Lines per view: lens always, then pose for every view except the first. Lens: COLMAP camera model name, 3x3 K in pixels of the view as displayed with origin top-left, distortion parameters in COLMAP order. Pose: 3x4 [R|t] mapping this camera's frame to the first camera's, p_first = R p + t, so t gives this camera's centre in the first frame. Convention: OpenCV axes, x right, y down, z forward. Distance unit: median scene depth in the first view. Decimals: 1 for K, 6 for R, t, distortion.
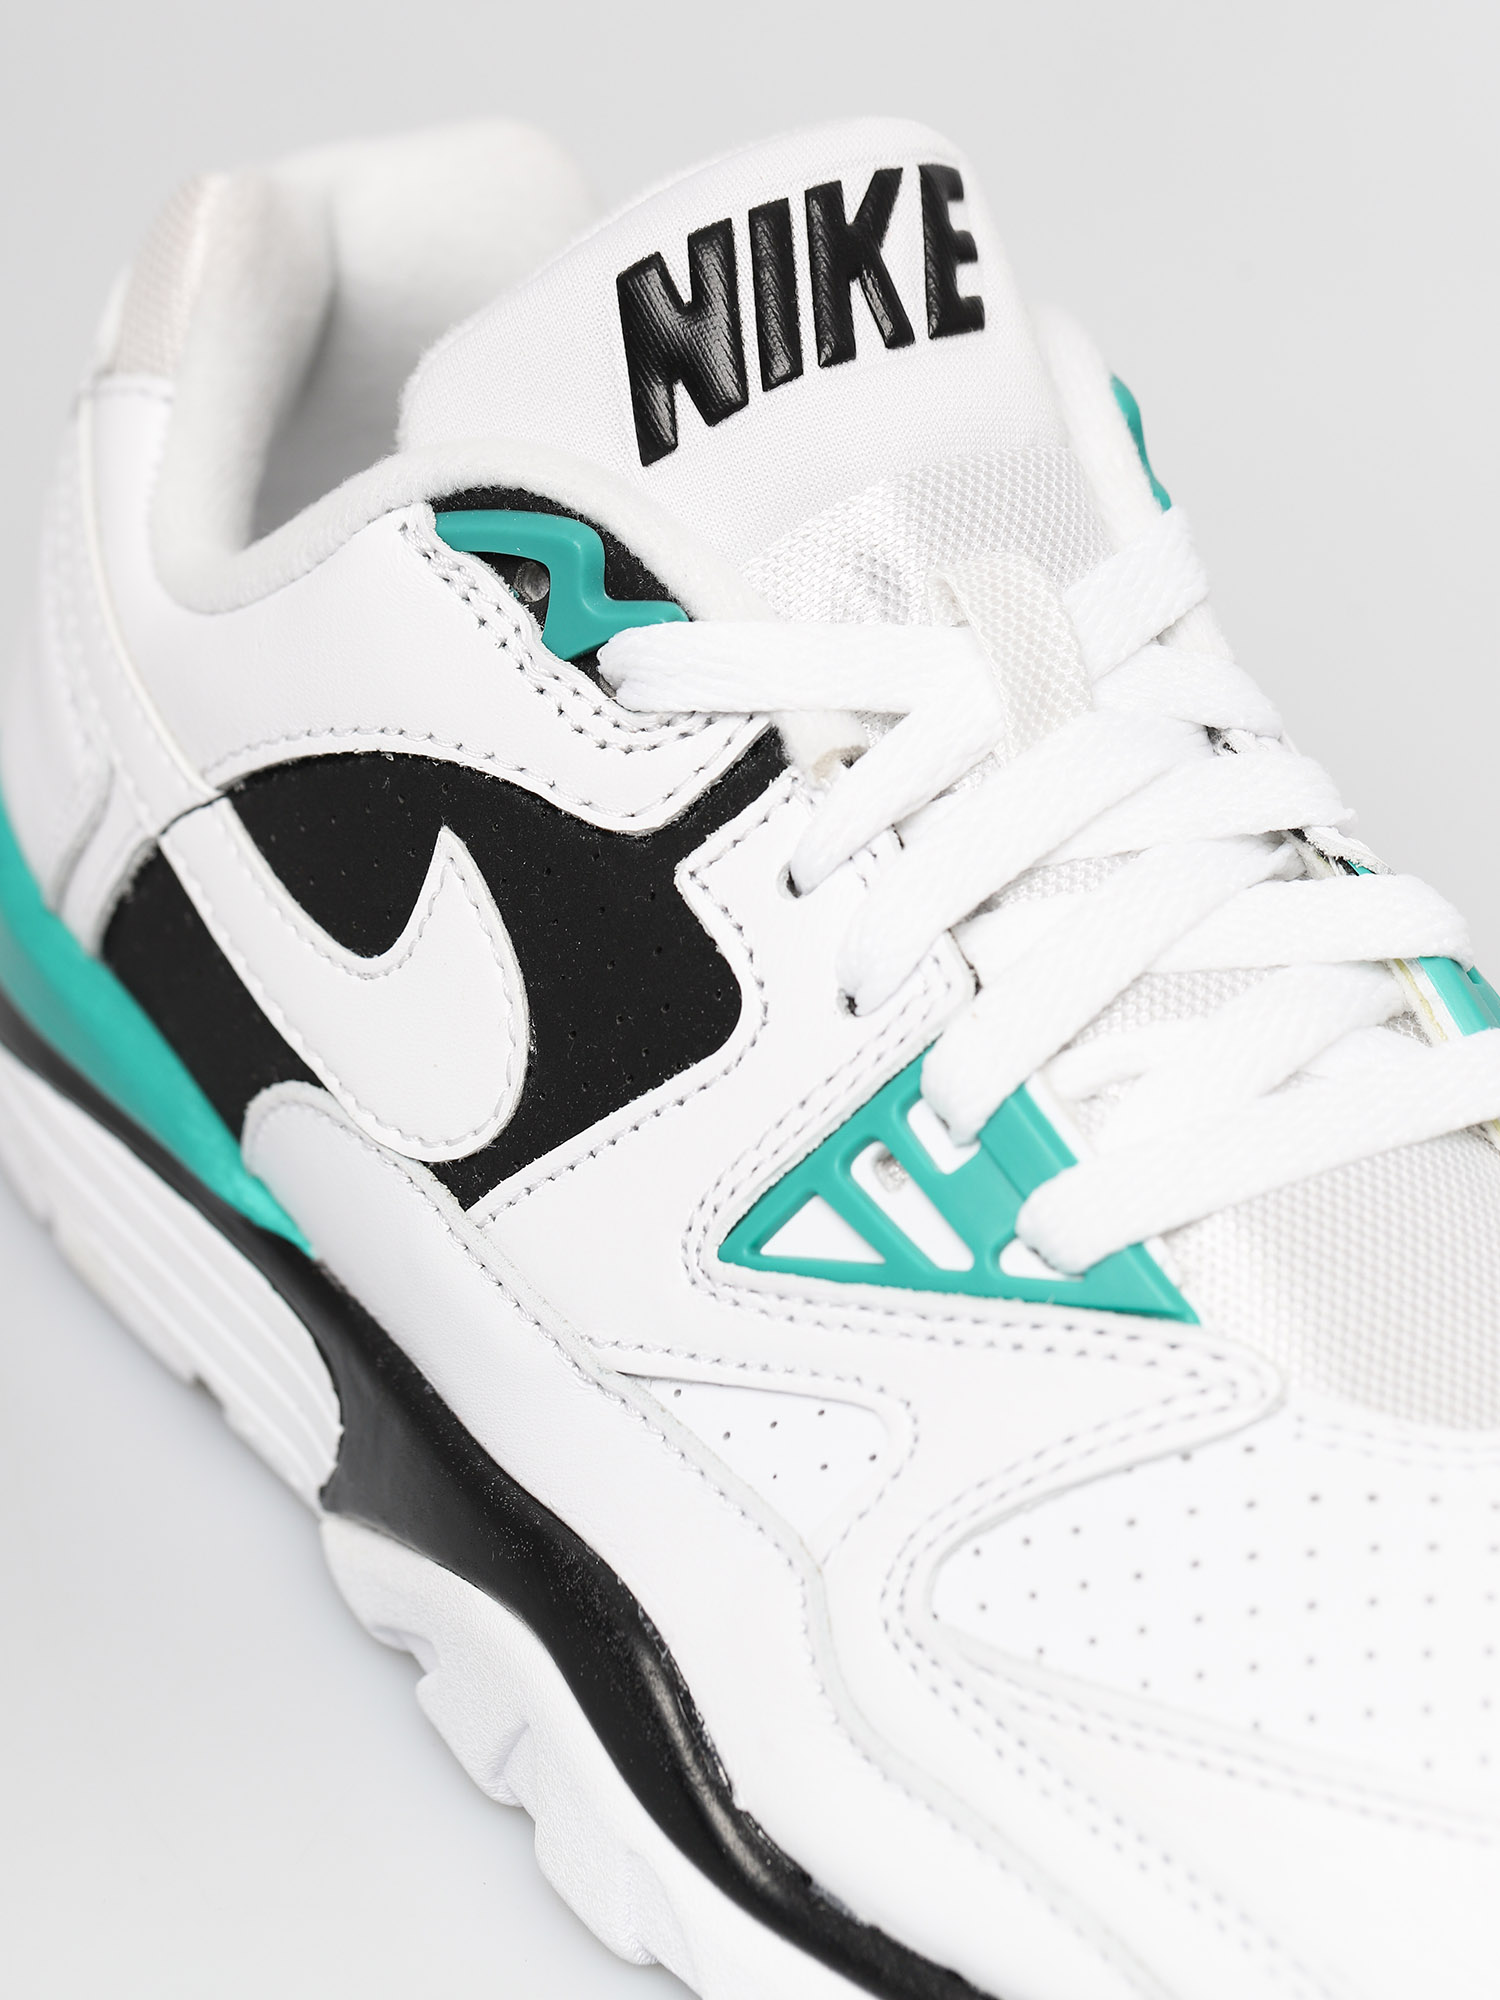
lens RADIAL K [[7577.6, 0, 748.4], [0, 7577.6, 1008.8], [0, 0, 1]] dist [0.226409, 0.000000]
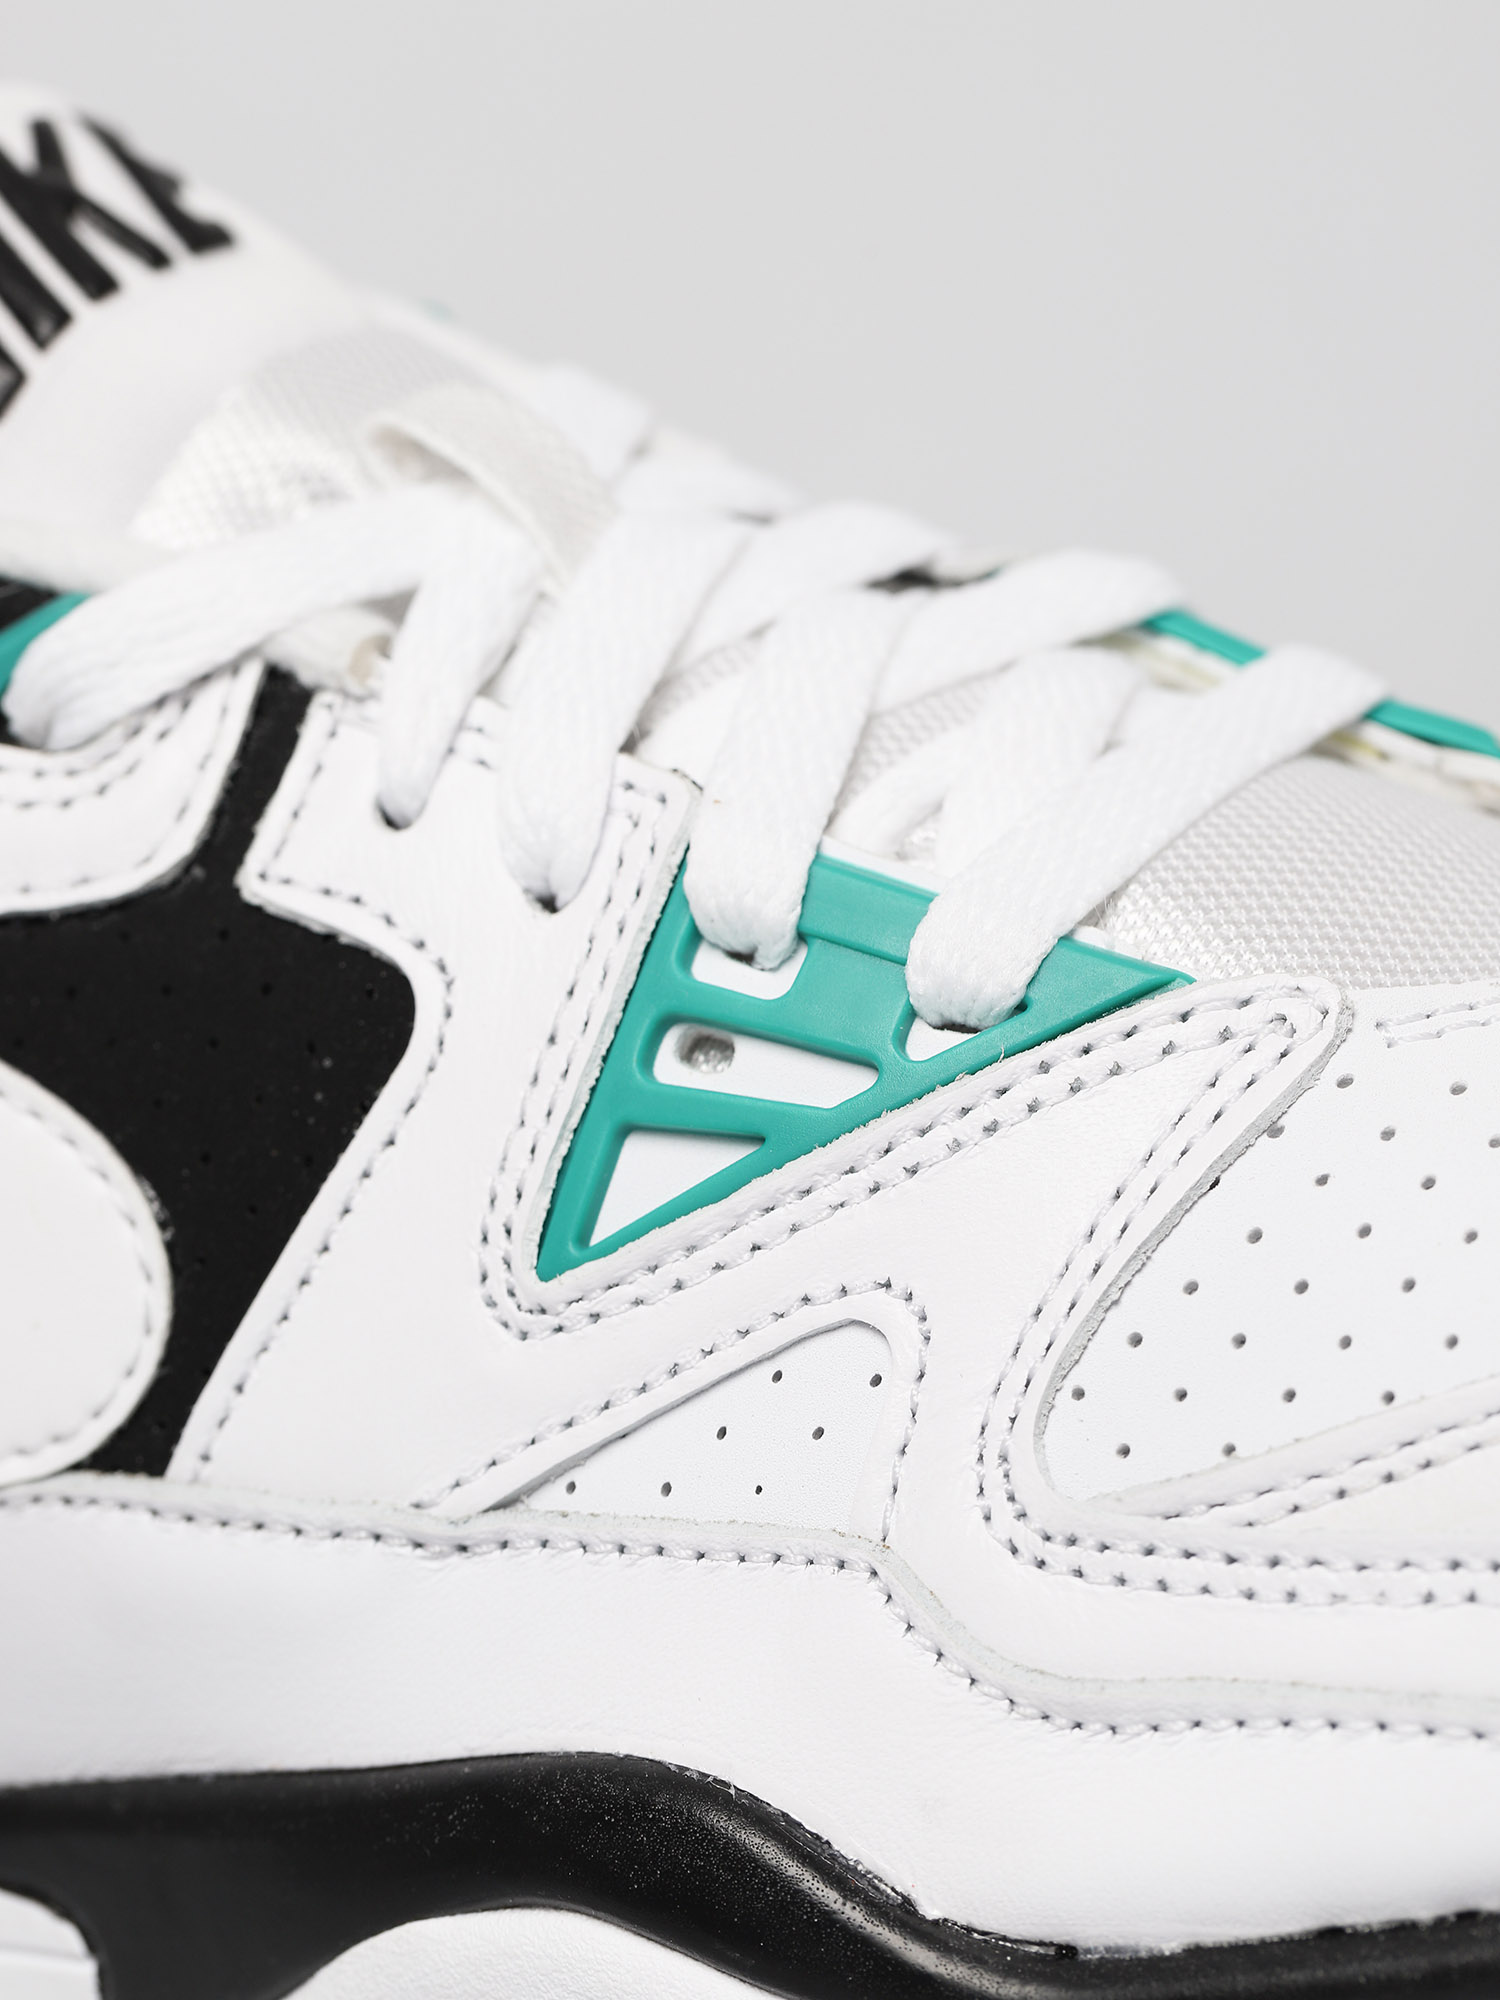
lens RADIAL K [[7577.6, 0, 752.1], [0, 7577.6, 994.2], [0, 0, 1]] dist [0.226409, 0.000000]
pose [[0.868631, -0.390023, 0.305551, -0.196887], [0.467215, 0.850046, -0.243169, 0.194668], [-0.164891, 0.353983, 0.920601, 0.317411]]
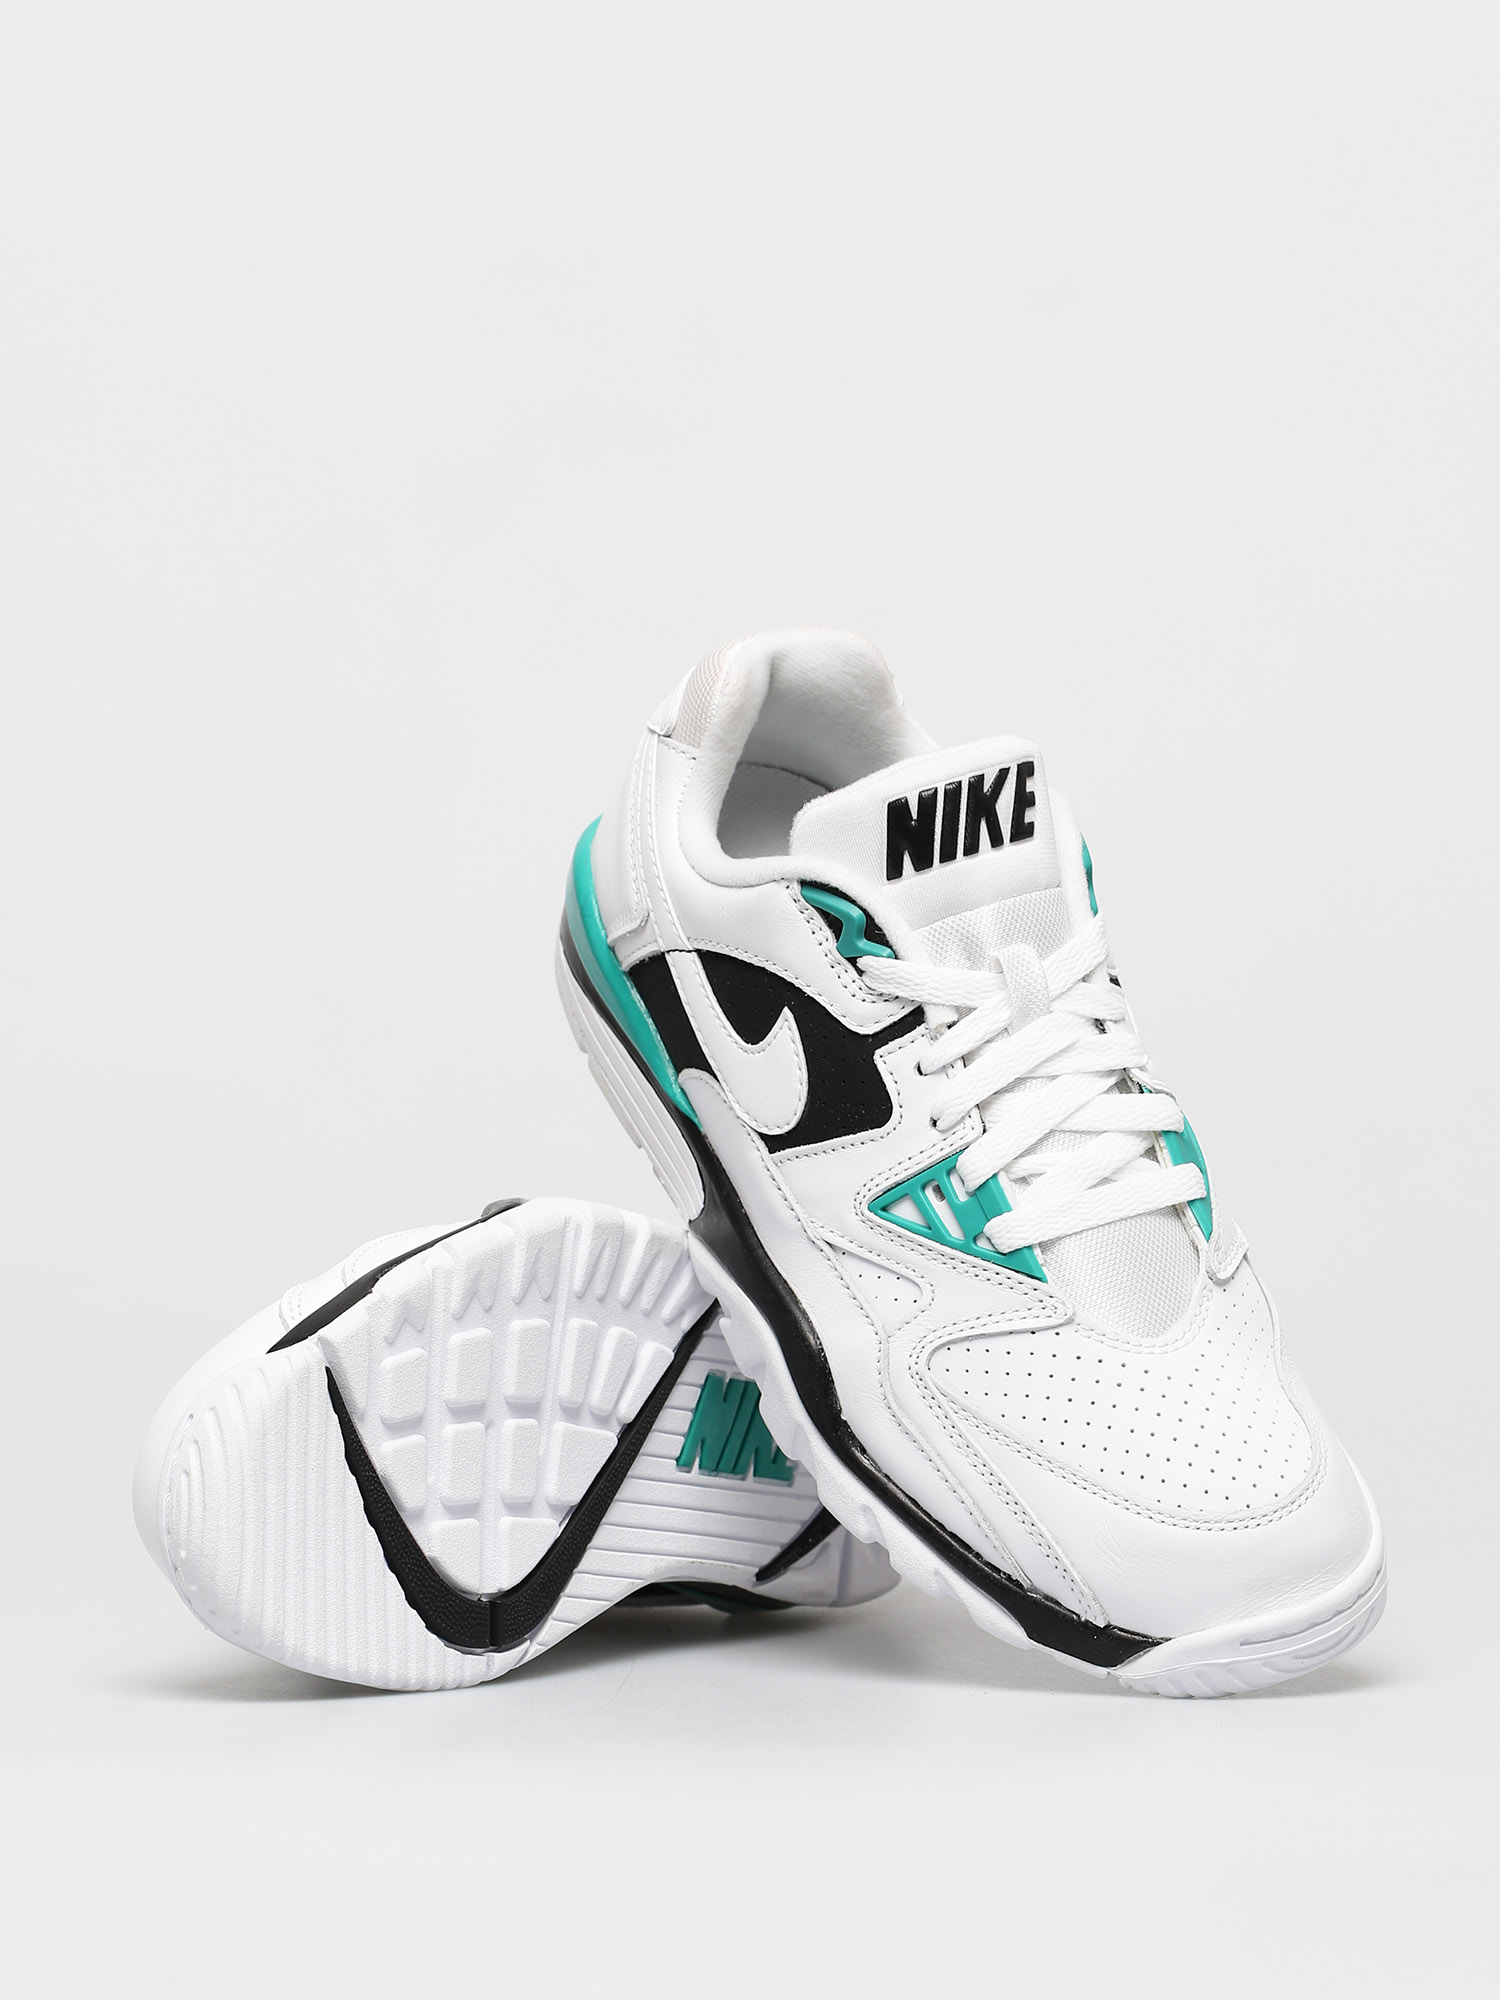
lens RADIAL K [[7577.6, 0, 750.7], [0, 7577.6, 996.2], [0, 0, 1]] dist [0.226409, 0.000000]
pose [[0.988206, 0.152825, 0.009690, -0.077845], [-0.151219, 0.963929, 0.219029, -0.583888], [0.024132, -0.217912, 0.975670, -1.458062]]
